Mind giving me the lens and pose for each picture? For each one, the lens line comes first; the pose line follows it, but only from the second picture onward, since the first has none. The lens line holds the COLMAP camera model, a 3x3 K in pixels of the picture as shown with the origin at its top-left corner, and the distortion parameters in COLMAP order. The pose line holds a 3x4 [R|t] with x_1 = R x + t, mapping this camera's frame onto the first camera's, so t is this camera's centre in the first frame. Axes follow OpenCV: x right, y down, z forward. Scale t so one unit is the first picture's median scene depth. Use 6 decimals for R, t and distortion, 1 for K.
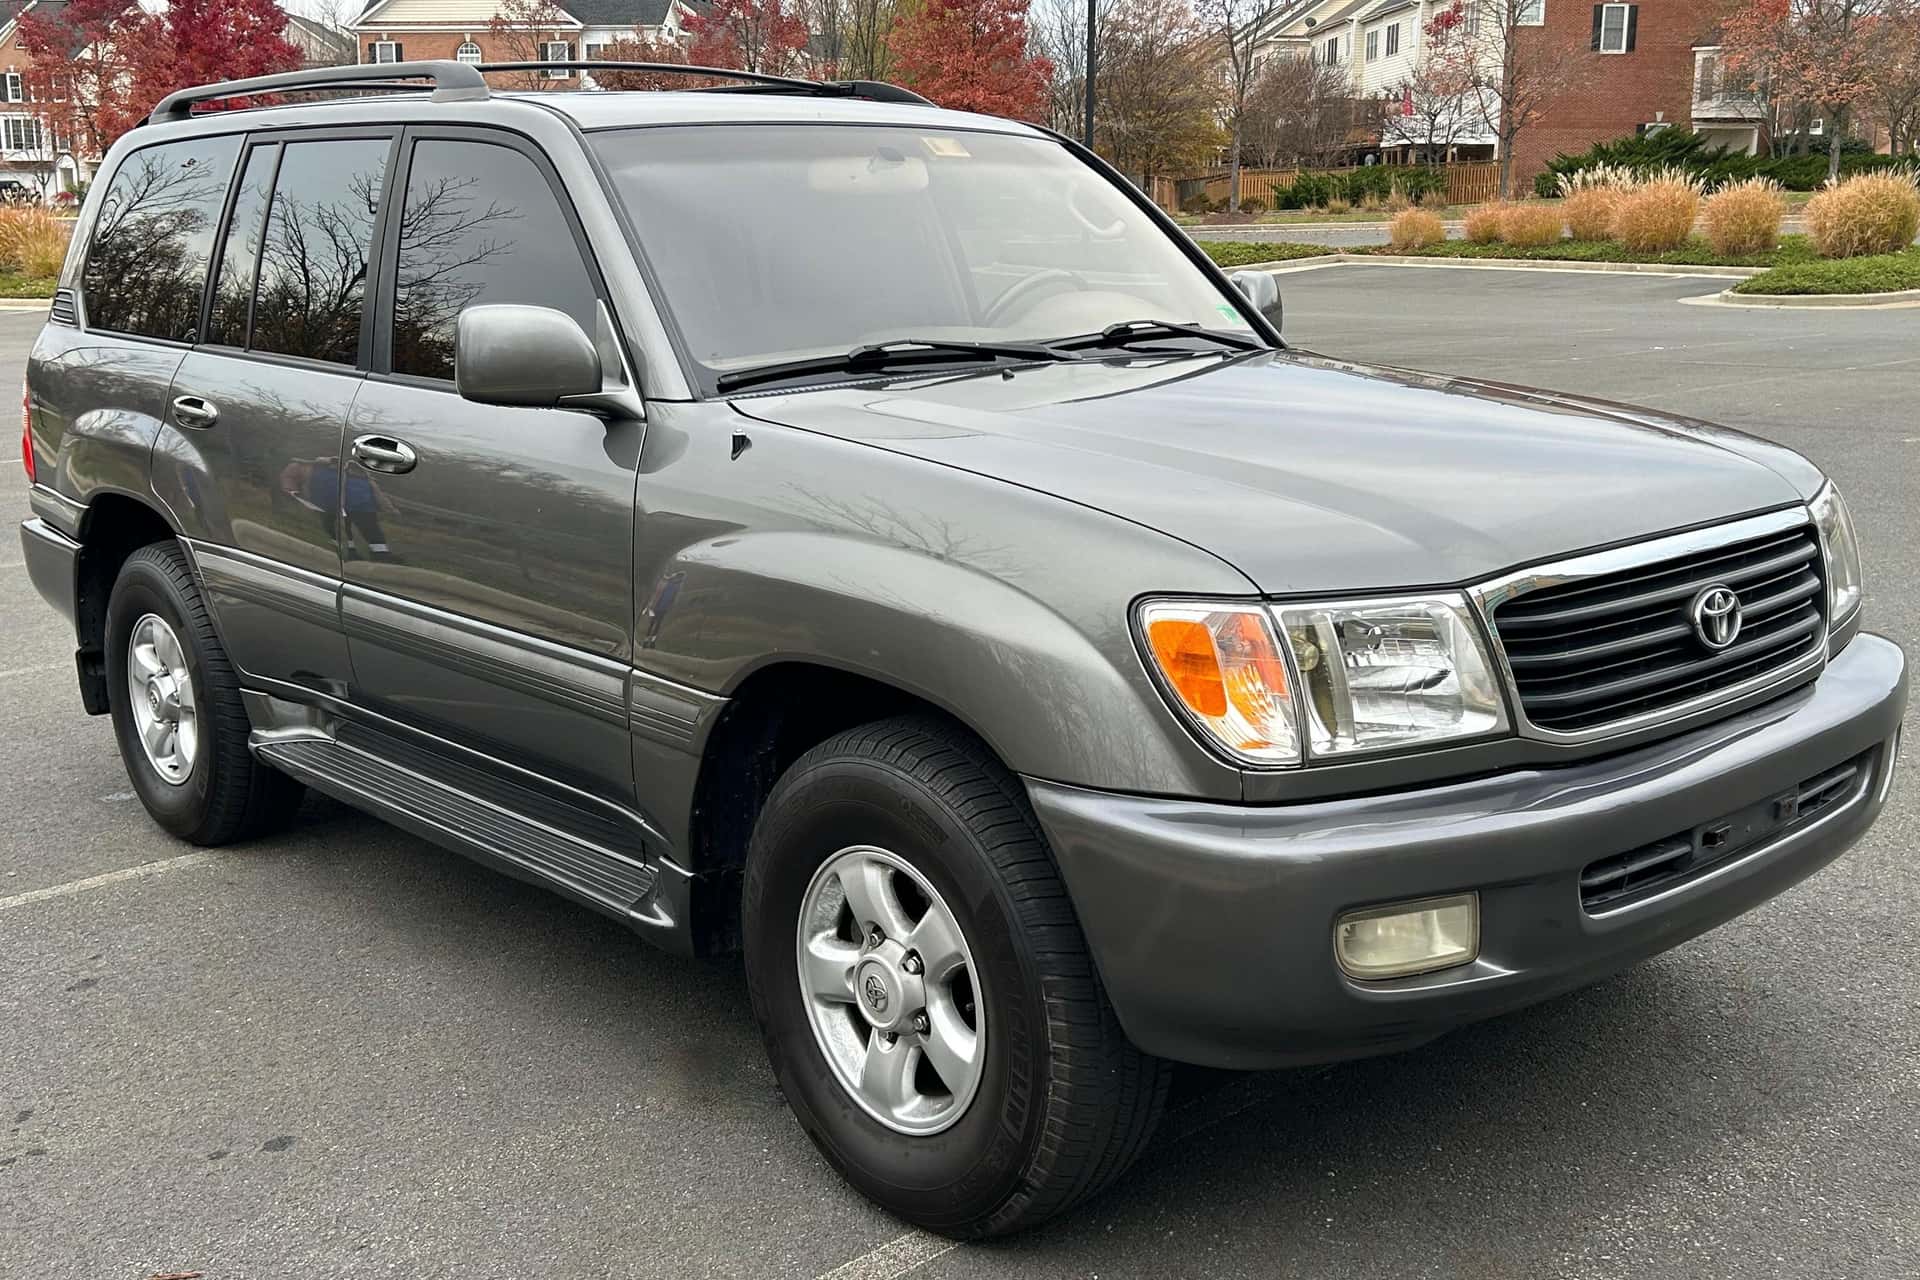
lens RADIAL K [[1908.8, 0, 960.0], [0, 1908.8, 640.0], [0, 0, 1]] dist [0.062515, -0.019477]
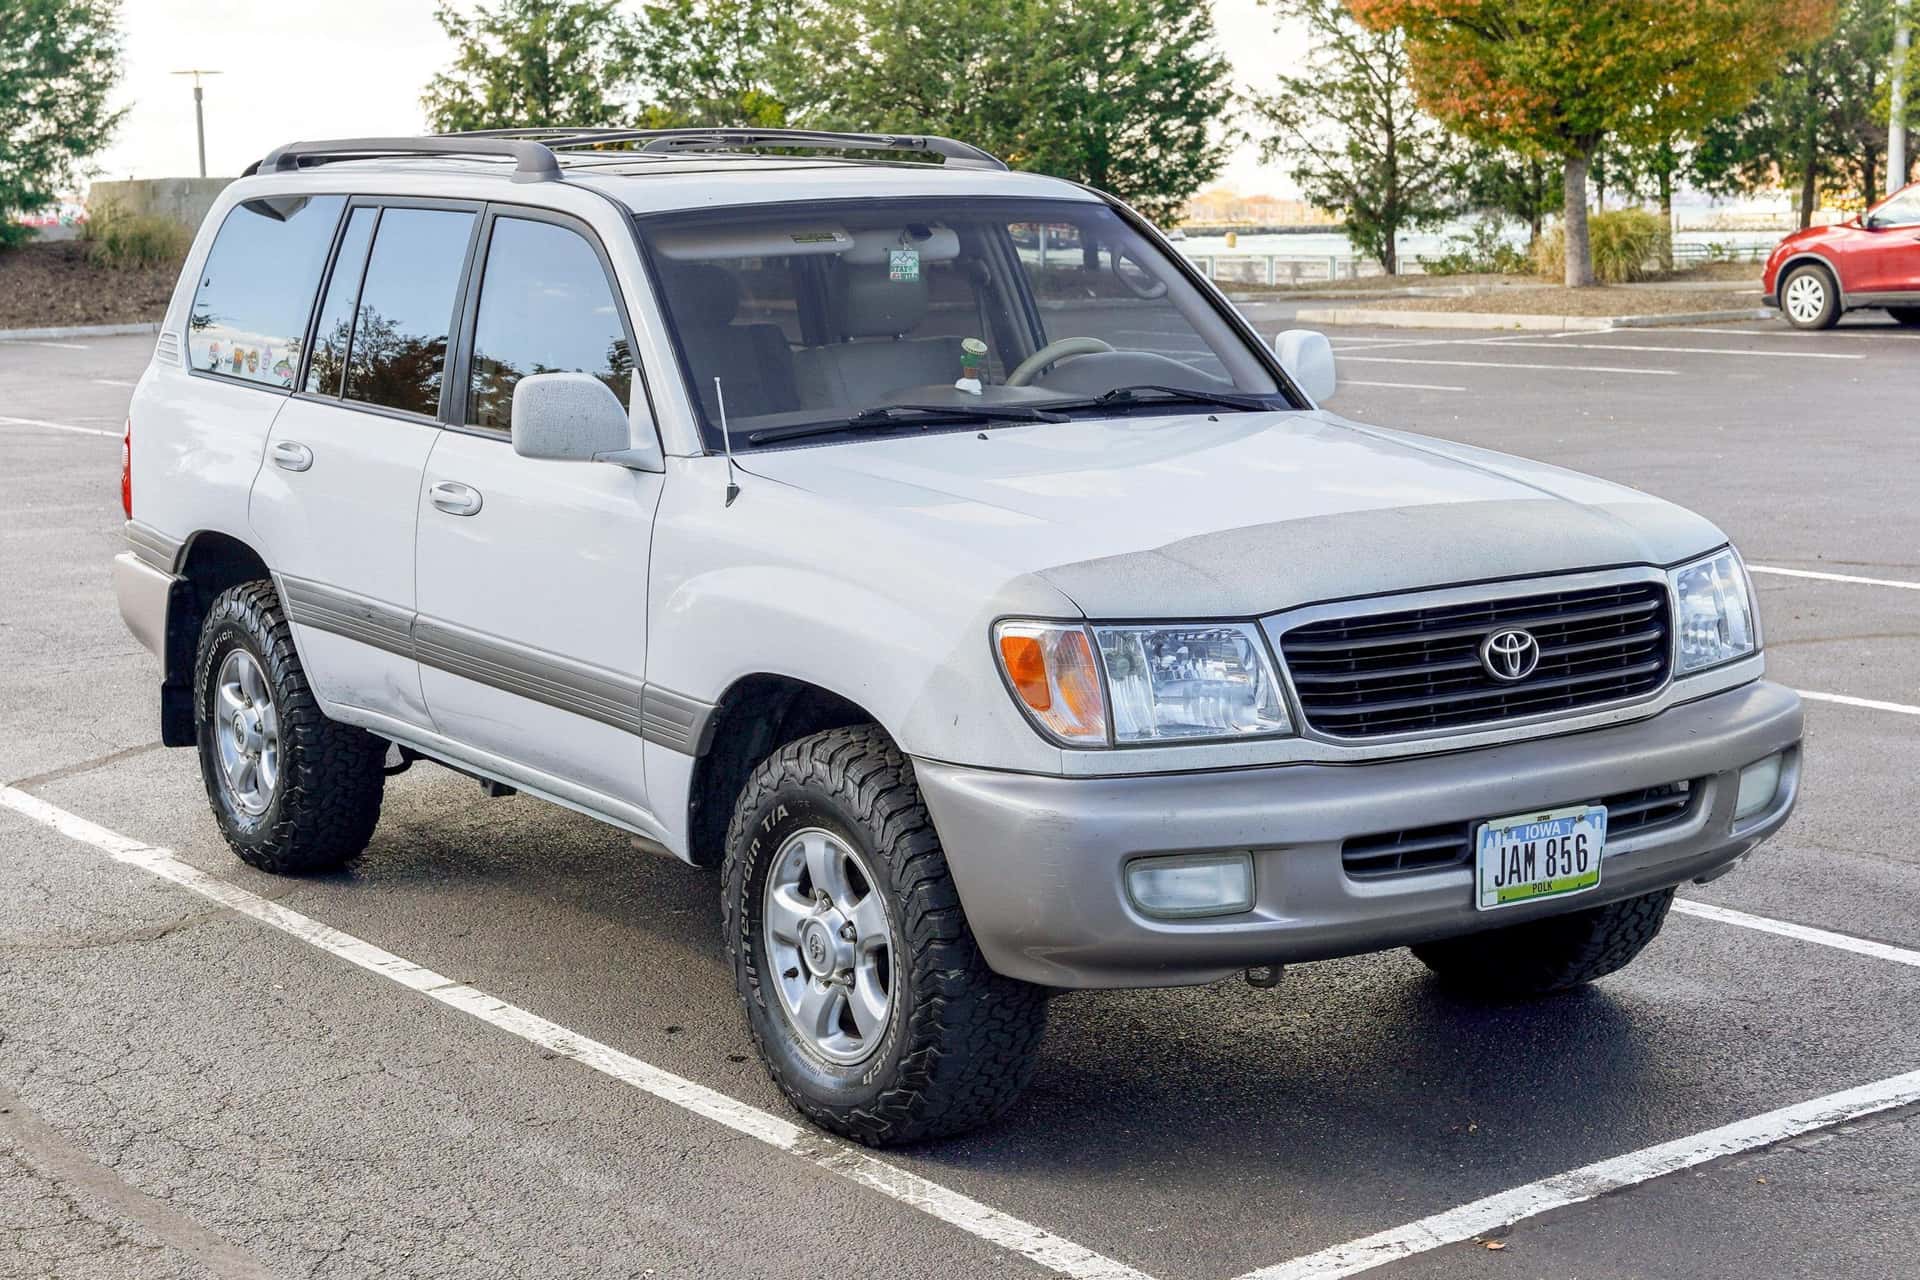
lens RADIAL K [[2820.5, 0, 960.0], [0, 2820.5, 640.0], [0, 0, 1]] dist [0.100721, 0.036186]
pose [[0.991048, 0.026720, -0.130803, 0.266959], [-0.033064, 0.998368, -0.046573, 0.068081], [0.129345, 0.050481, 0.990314, -0.751621]]
